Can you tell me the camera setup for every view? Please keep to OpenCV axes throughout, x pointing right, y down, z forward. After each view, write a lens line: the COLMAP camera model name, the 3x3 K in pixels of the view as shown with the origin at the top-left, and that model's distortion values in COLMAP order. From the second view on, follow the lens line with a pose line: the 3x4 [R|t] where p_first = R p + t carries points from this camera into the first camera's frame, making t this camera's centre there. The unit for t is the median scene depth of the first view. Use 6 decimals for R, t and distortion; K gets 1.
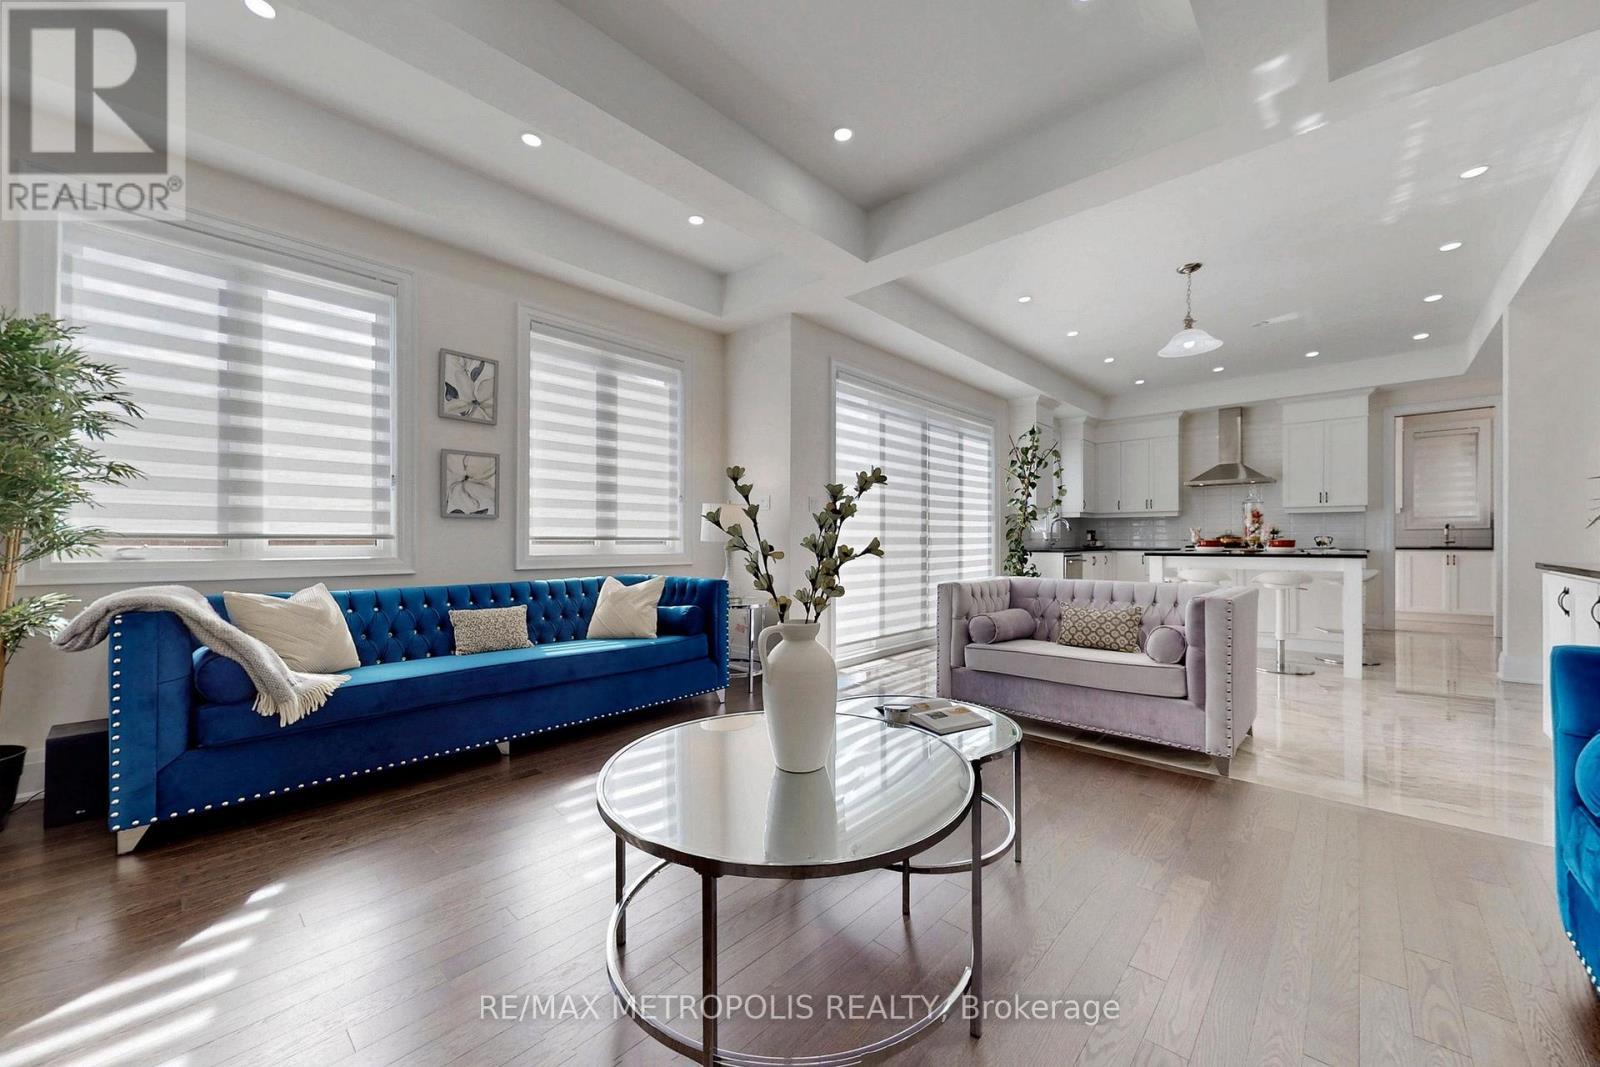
lens RADIAL K [[592.9, 0, 800.1], [0, 592.9, 539.5], [0, 0, 1]] dist [0.006224, 0.000039]
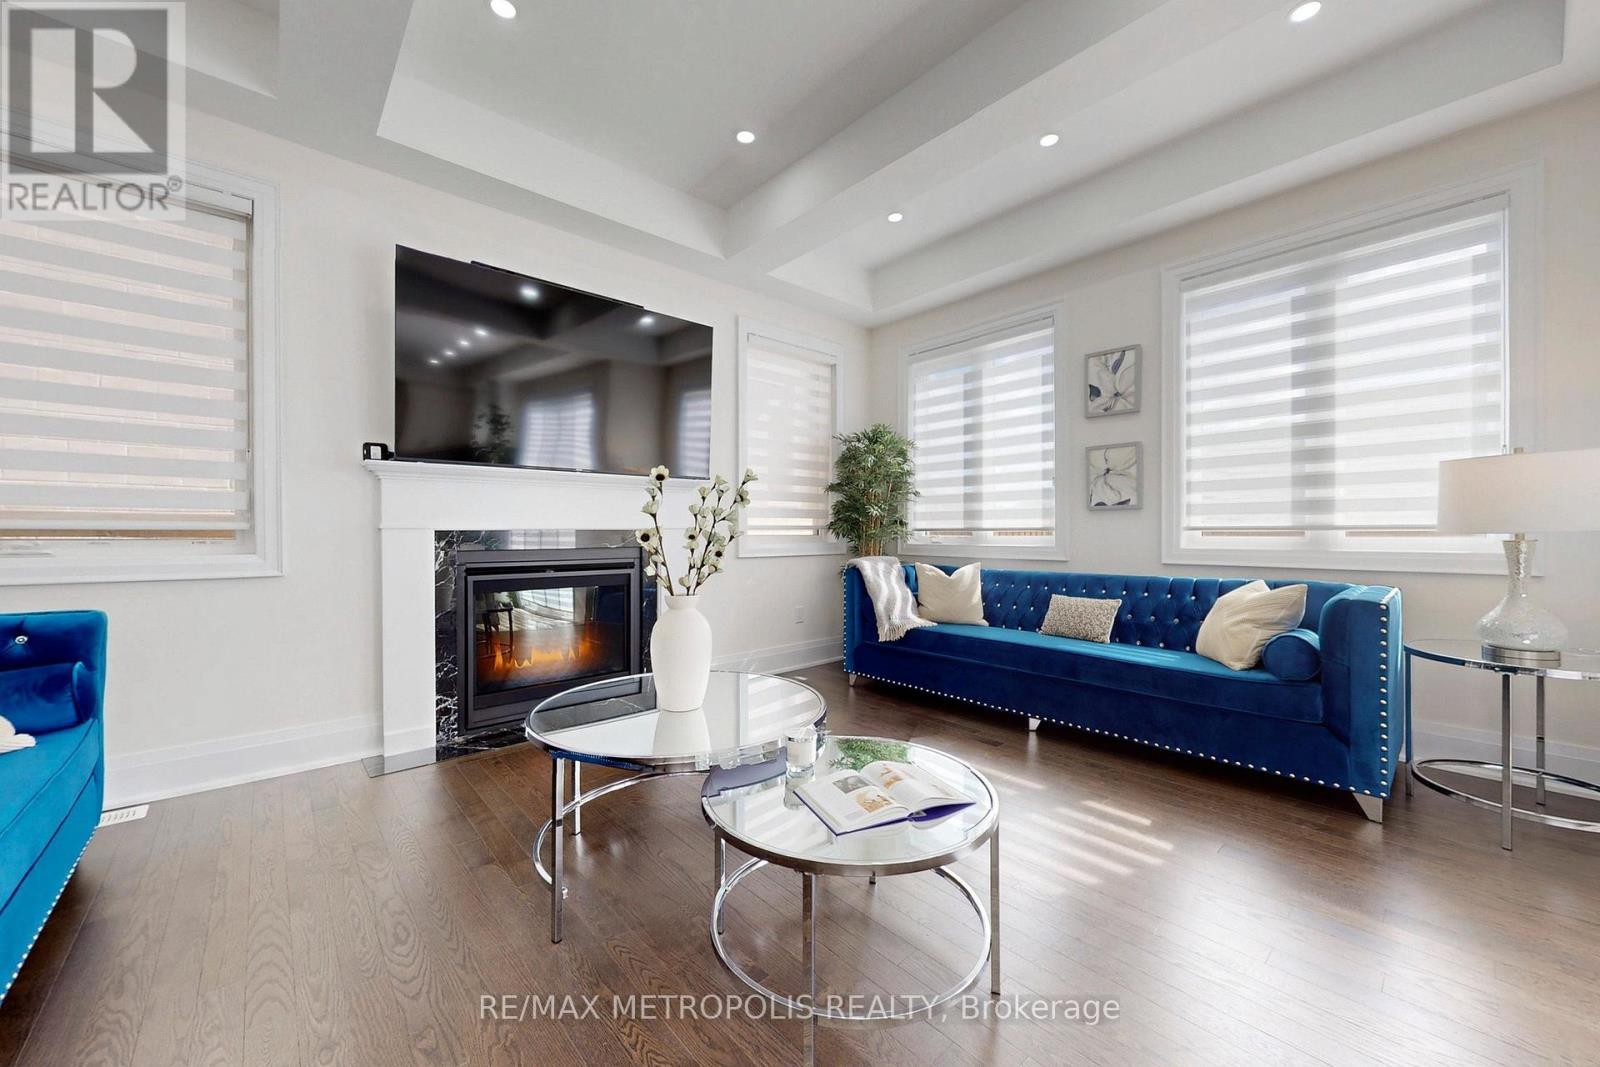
lens RADIAL K [[601.5, 0, 800.0], [0, 601.5, 533.5], [0, 0, 1]] dist [-0.000495, -0.000087]
pose [[-0.090428, 0.000107, -0.995903, 0.516798], [0.004747, 0.999989, -0.000324, 0.002432], [0.995892, -0.004757, -0.090427, 0.557003]]
